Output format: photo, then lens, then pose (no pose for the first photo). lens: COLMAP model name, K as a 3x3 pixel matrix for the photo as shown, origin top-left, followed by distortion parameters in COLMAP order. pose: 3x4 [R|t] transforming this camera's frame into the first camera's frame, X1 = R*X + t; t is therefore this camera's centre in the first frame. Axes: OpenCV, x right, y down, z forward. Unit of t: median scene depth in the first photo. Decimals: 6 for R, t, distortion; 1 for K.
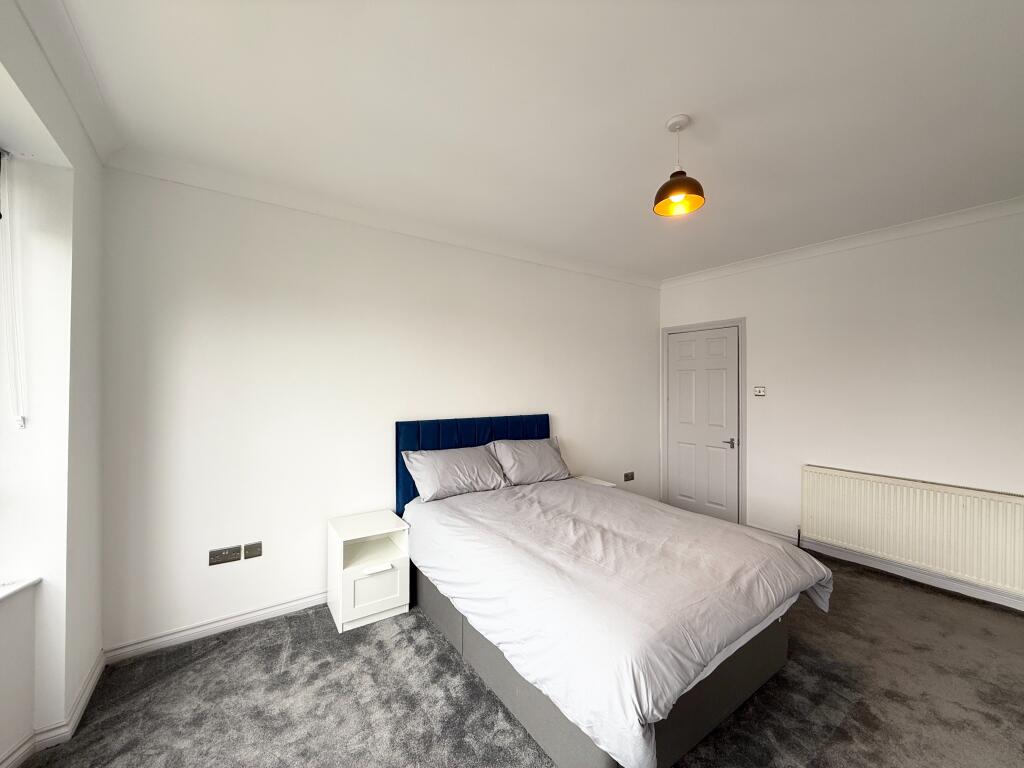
lens RADIAL K [[414.2, 0, 511.9], [0, 414.2, 382.7], [0, 0, 1]] dist [-0.002975, -0.000437]
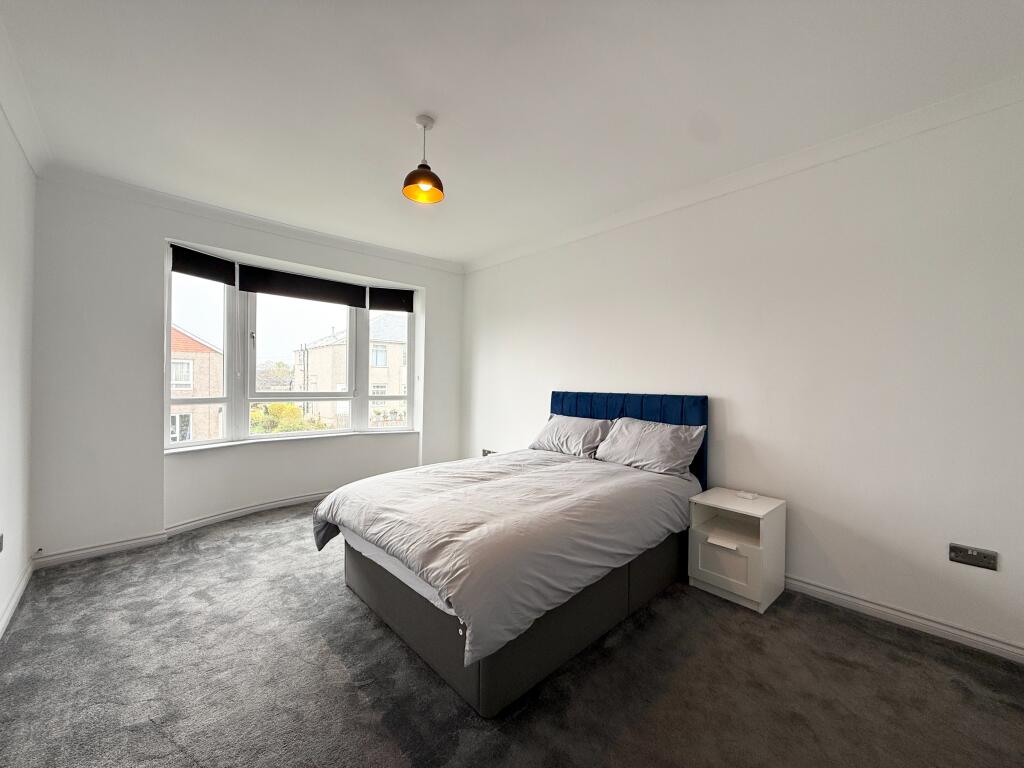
lens RADIAL K [[414.2, 0, 511.9], [0, 414.2, 383.8], [0, 0, 1]] dist [-0.002975, -0.000437]
pose [[0.119351, 0.001103, -0.992852, 1.524737], [-0.004799, 0.999988, 0.000534, 0.103223], [0.992841, 0.004701, 0.119355, 1.057408]]
